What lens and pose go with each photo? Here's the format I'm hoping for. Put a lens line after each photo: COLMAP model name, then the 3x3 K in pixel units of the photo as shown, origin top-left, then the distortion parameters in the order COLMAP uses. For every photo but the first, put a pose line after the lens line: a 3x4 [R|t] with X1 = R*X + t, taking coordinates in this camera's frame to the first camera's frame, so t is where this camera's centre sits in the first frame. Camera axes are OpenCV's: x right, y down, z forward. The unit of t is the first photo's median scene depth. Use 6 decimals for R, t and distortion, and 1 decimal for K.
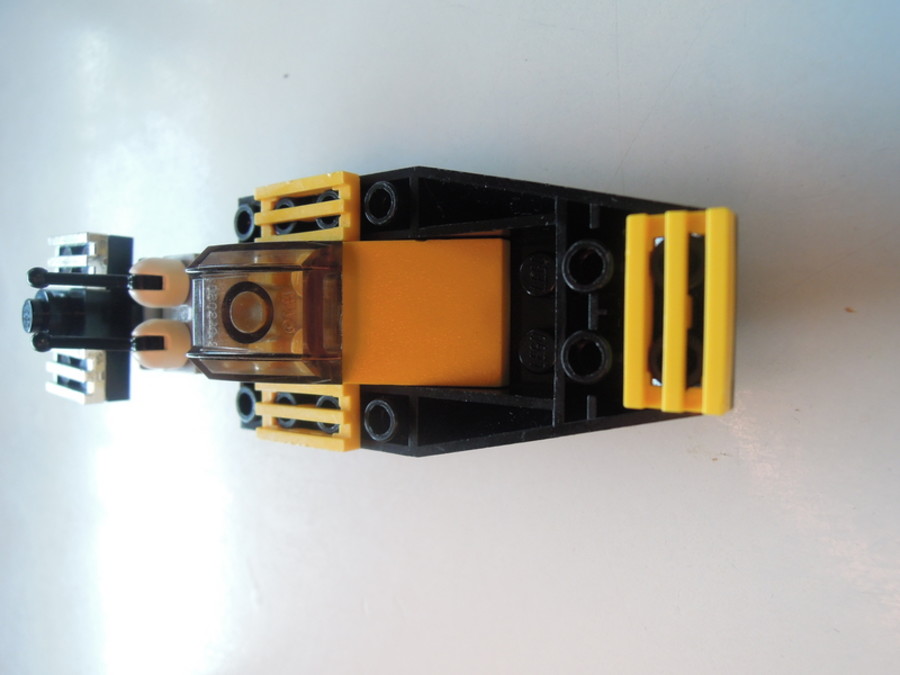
lens RADIAL K [[640.1, 0, 450.0], [0, 640.1, 337.5], [0, 0, 1]] dist [-0.003409, -0.001226]
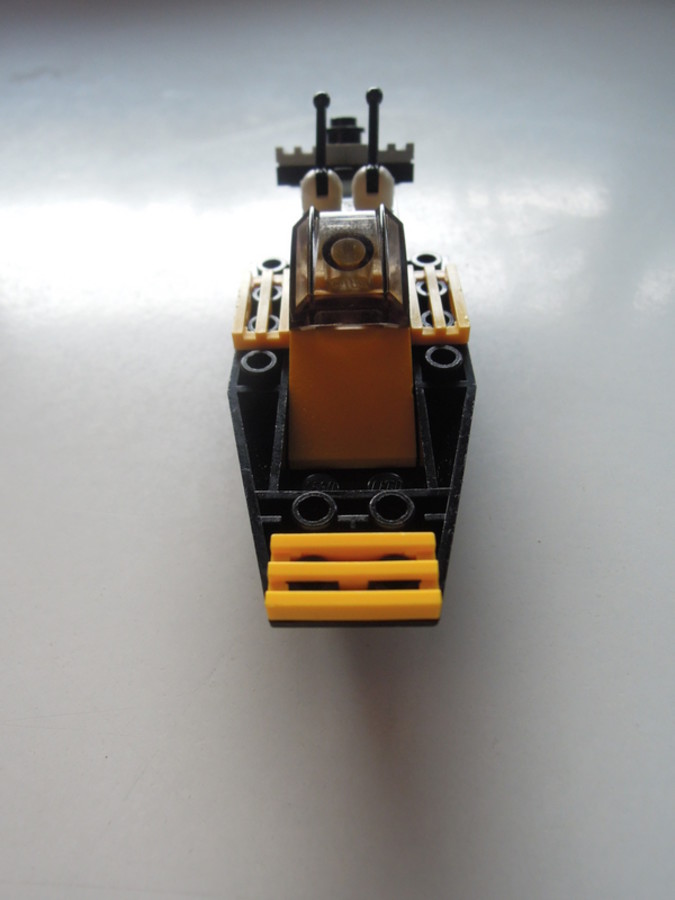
lens RADIAL K [[640.1, 0, 337.5], [0, 640.1, 450.0], [0, 0, 1]] dist [-0.003409, -0.001226]
pose [[0.017988, 0.991072, -0.132112, 0.211237], [-0.999838, 0.017924, -0.001669, -0.009954], [0.000714, 0.132121, 0.991233, -0.141015]]
